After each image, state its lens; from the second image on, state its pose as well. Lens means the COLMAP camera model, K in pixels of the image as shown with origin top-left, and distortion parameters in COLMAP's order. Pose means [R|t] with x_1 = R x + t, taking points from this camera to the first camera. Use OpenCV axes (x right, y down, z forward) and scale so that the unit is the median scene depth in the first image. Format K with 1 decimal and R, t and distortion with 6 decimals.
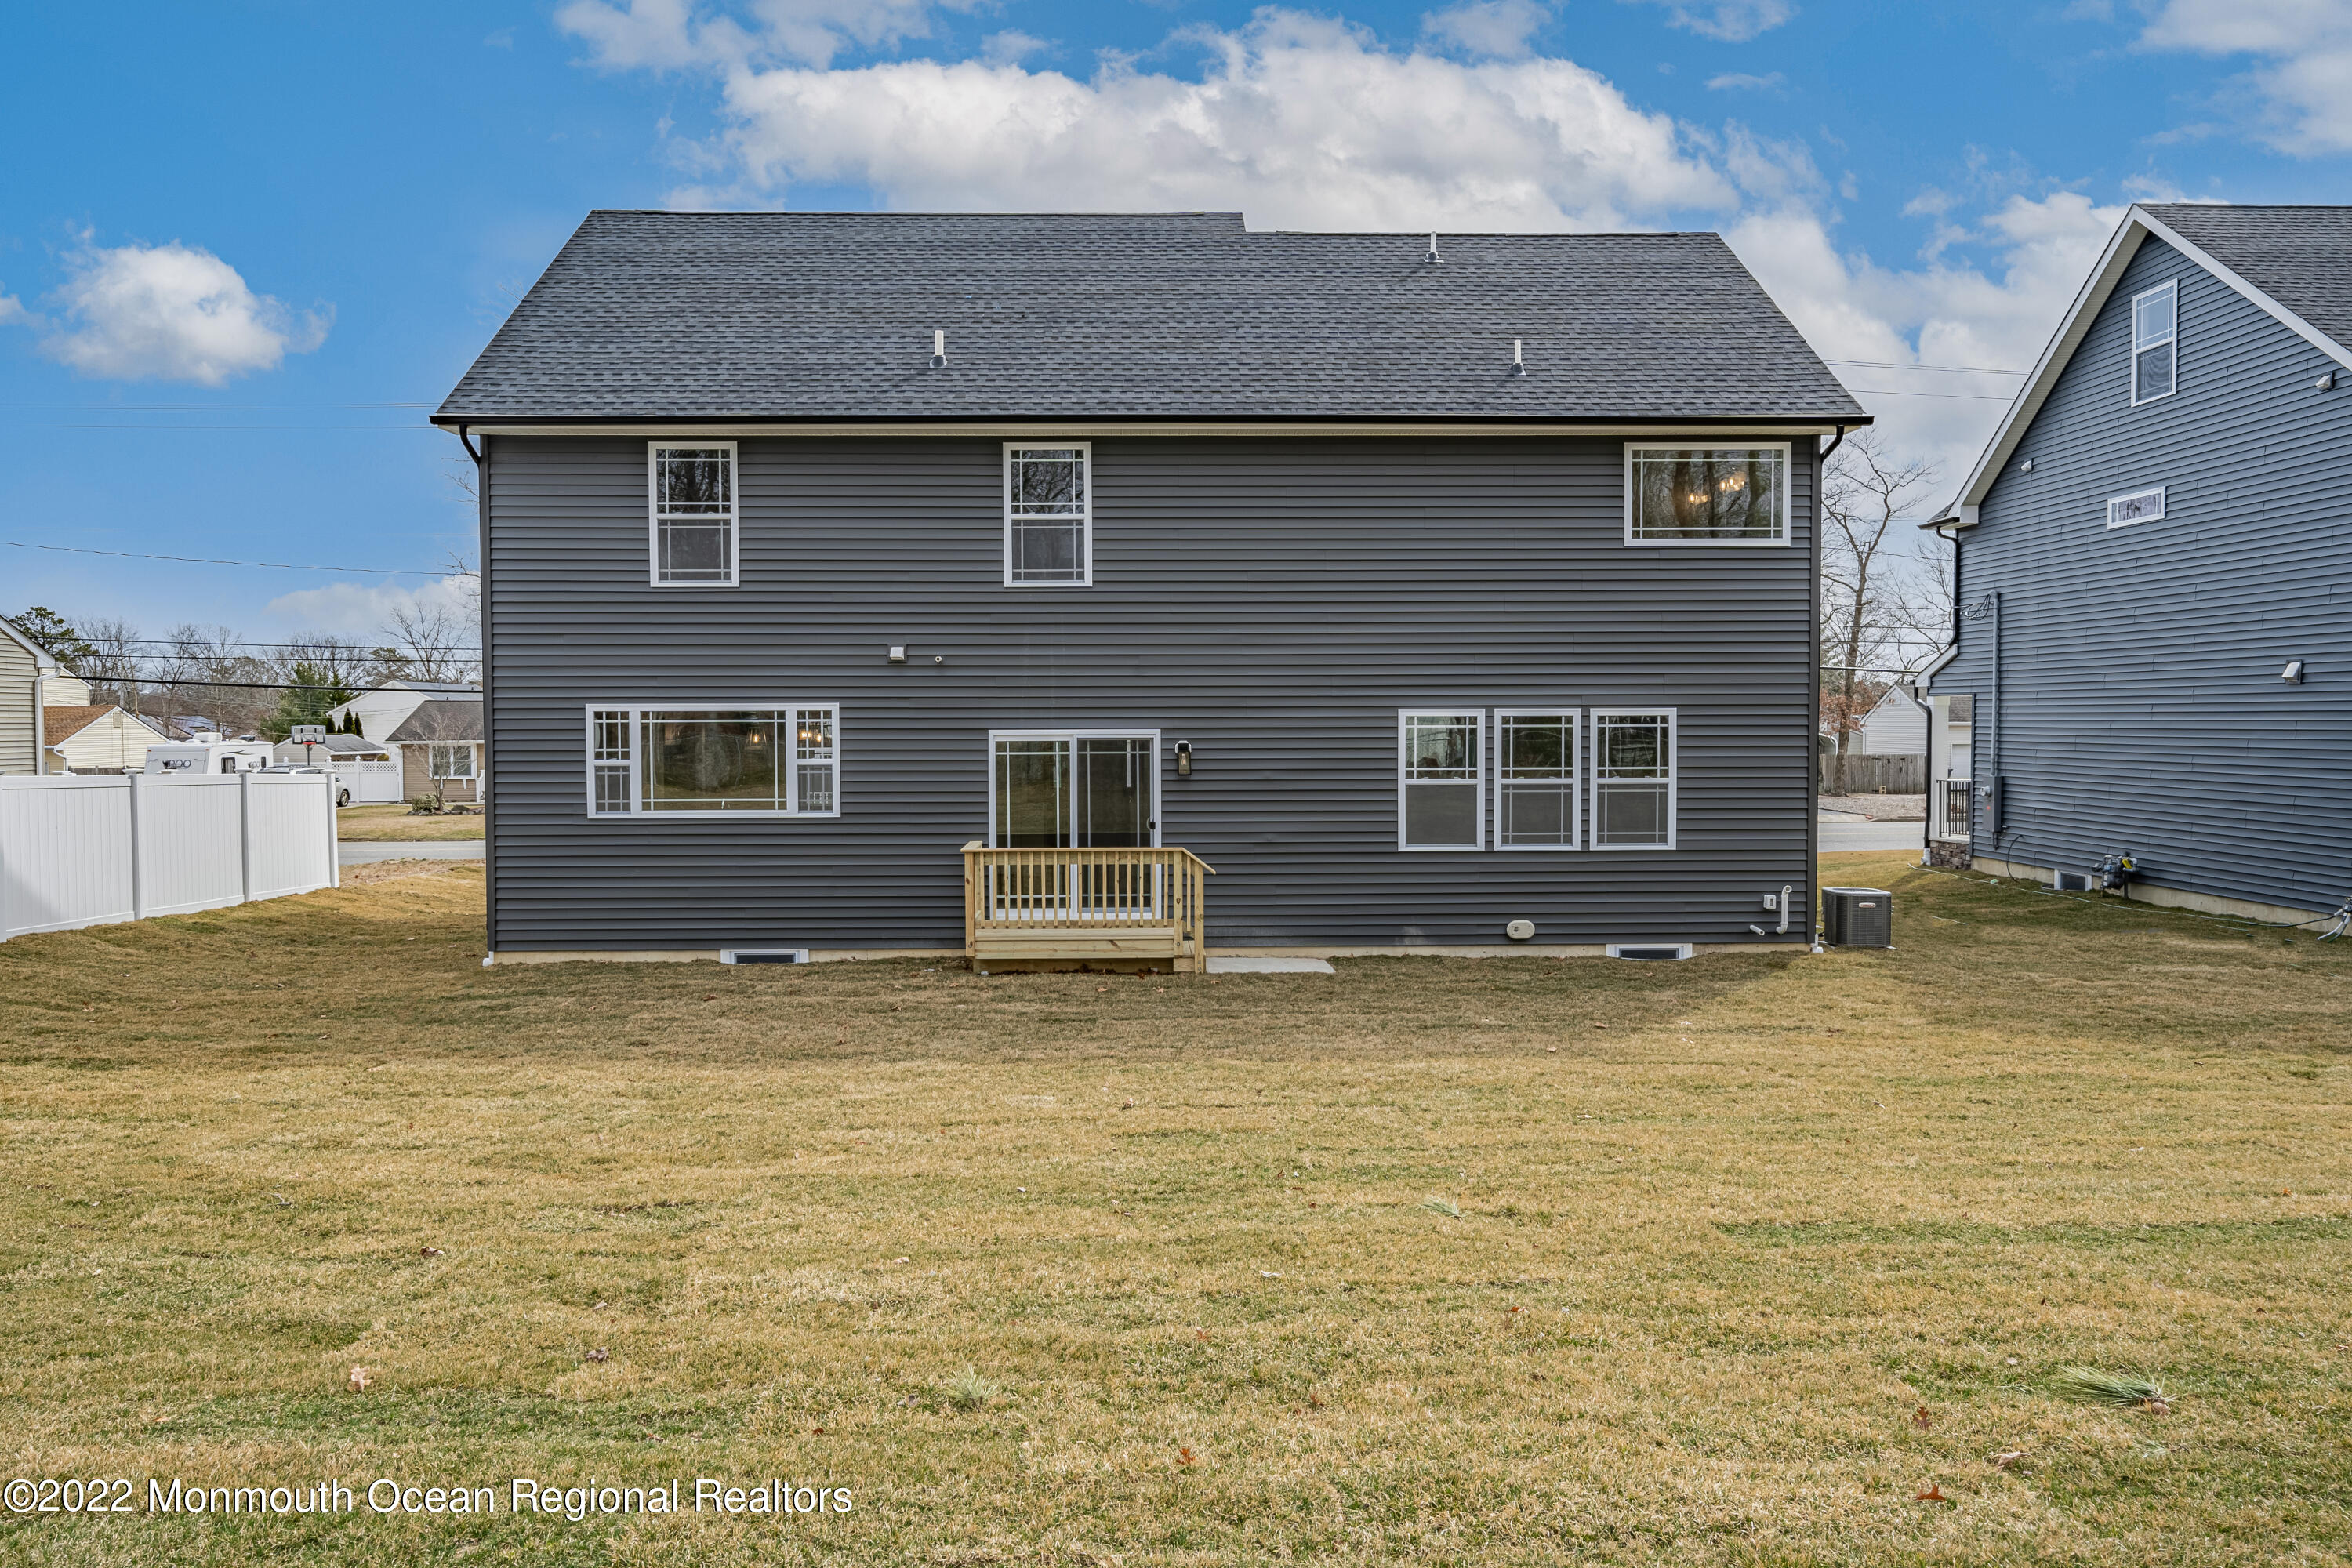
lens RADIAL K [[1515.5, 0, 1176.0], [0, 1515.5, 784.0], [0, 0, 1]] dist [0.006939, 0.000760]
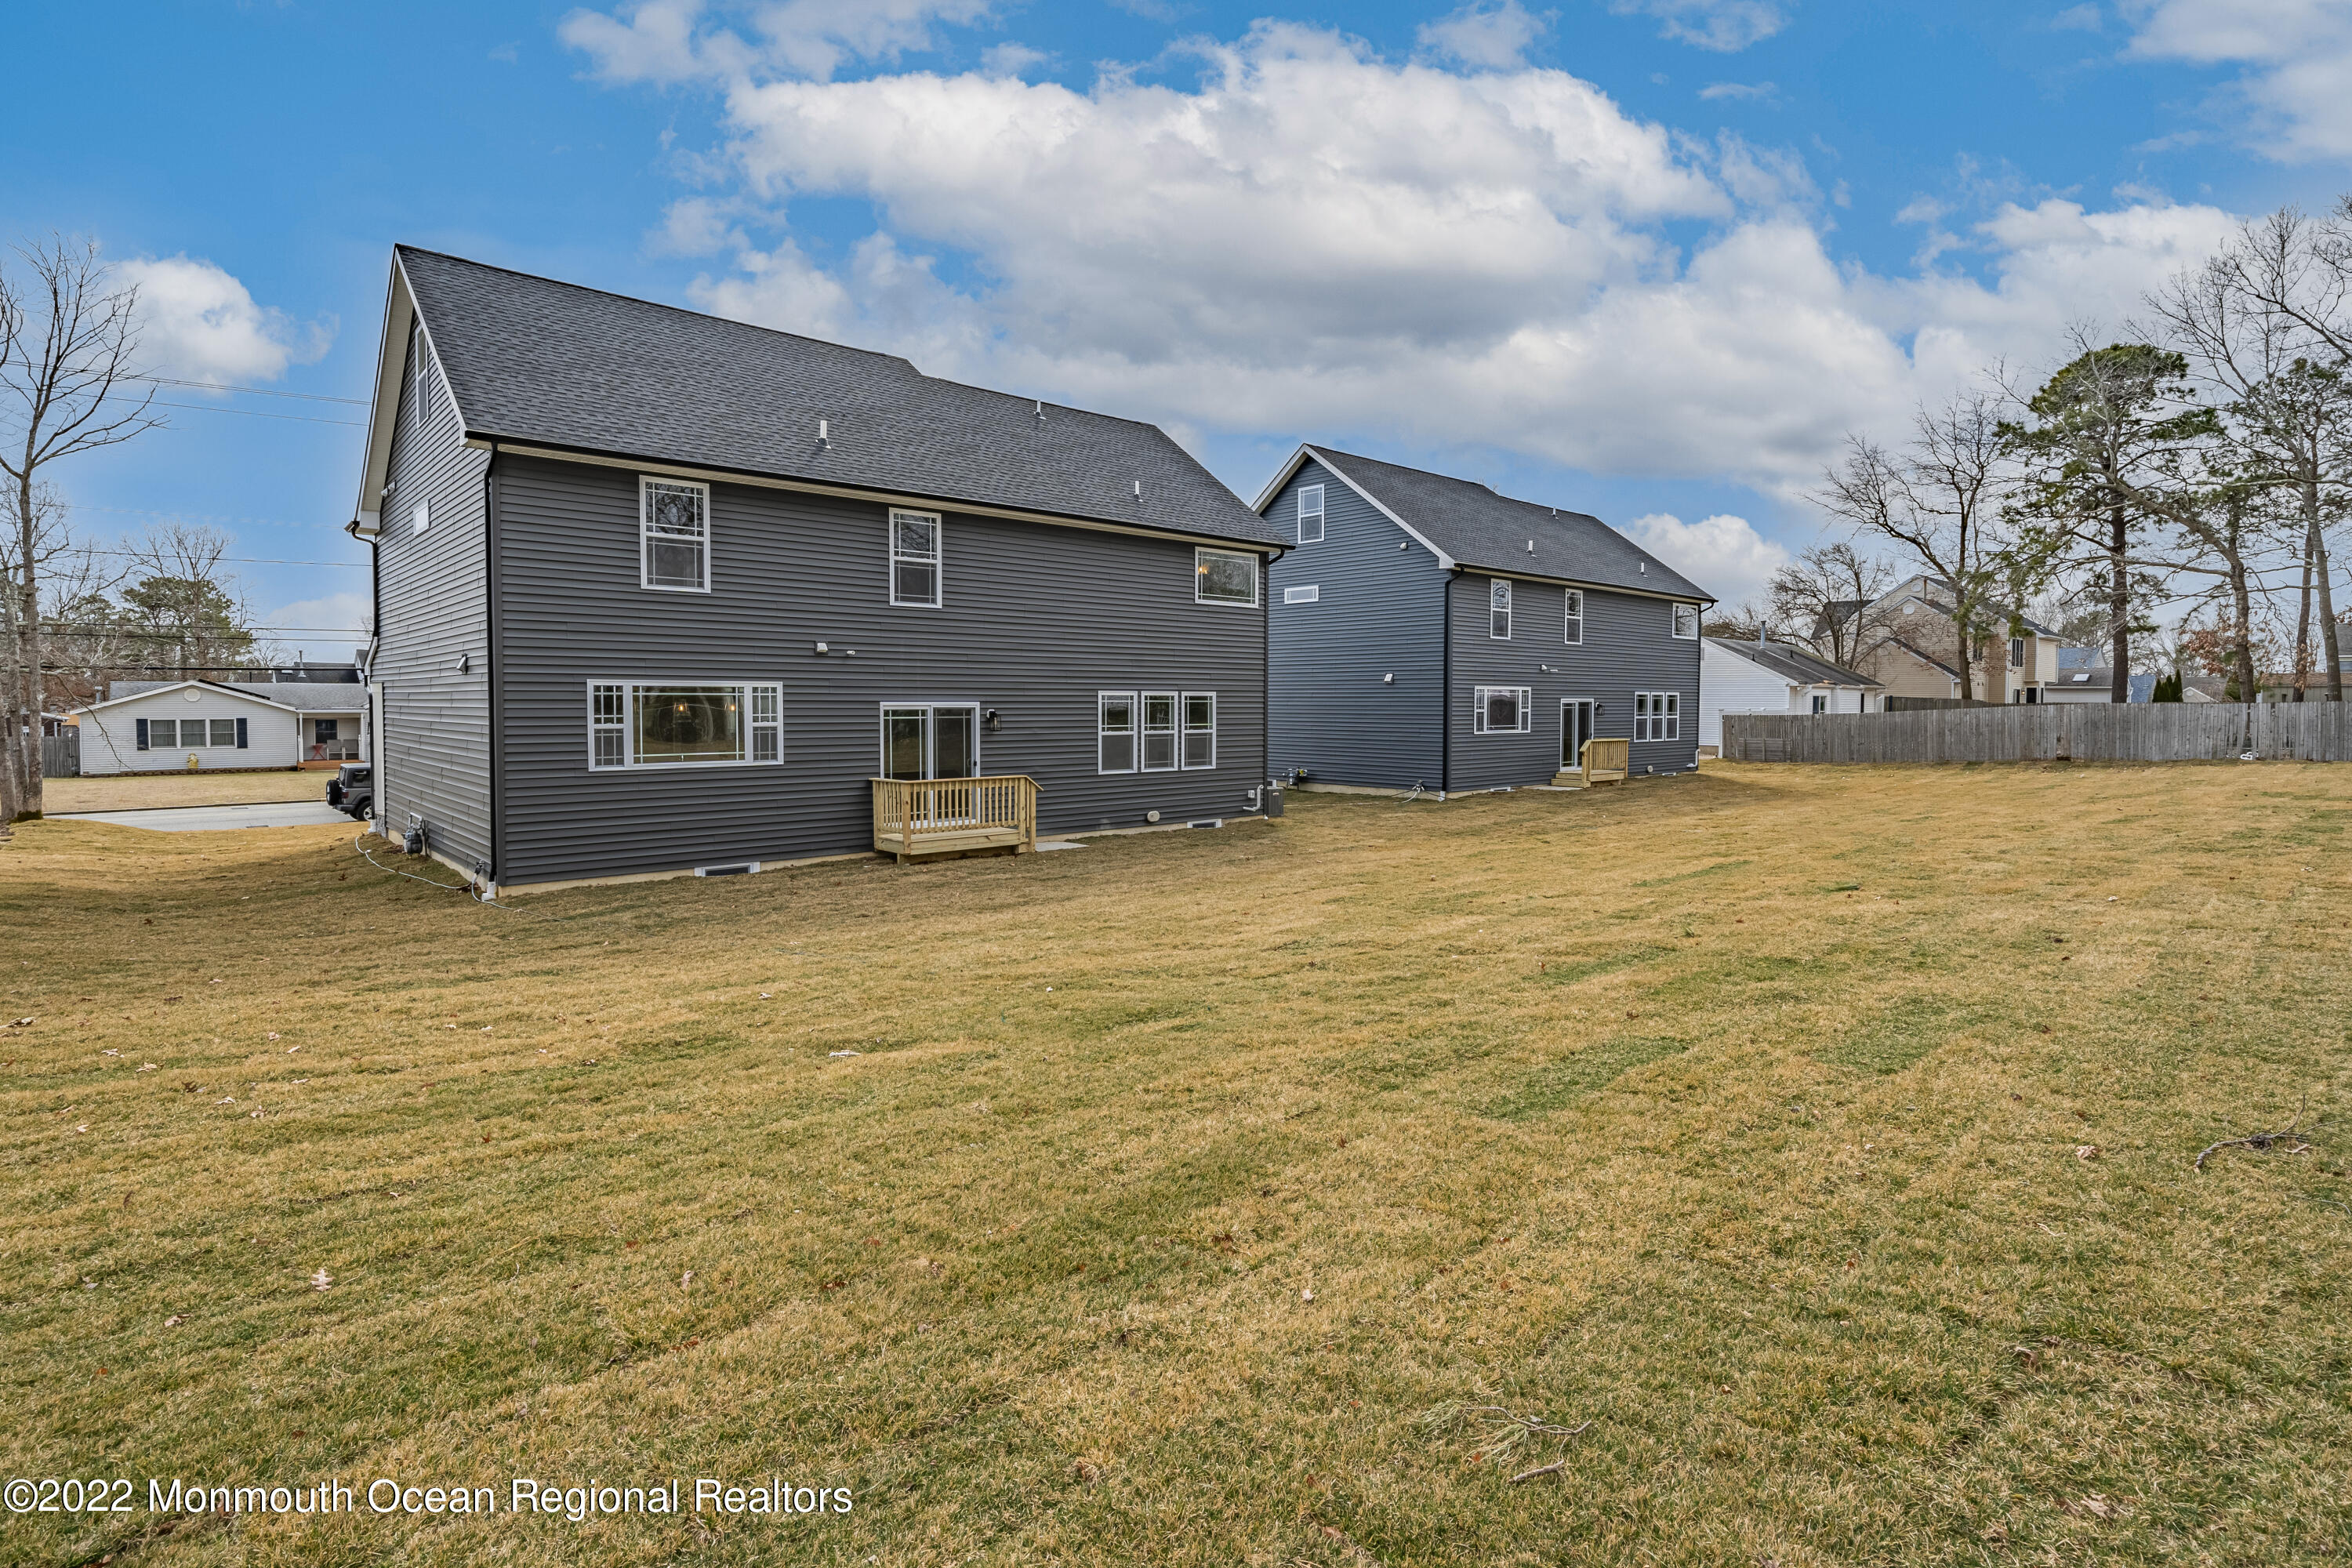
lens RADIAL K [[1125.8, 0, 1176.6], [0, 1125.8, 742.6], [0, 0, 1]] dist [-0.000557, -0.000005]
pose [[0.755781, -0.017678, 0.654586, -0.622750], [0.018117, 0.999817, 0.006084, 0.002292], [-0.654574, 0.007261, 0.755963, -0.012444]]
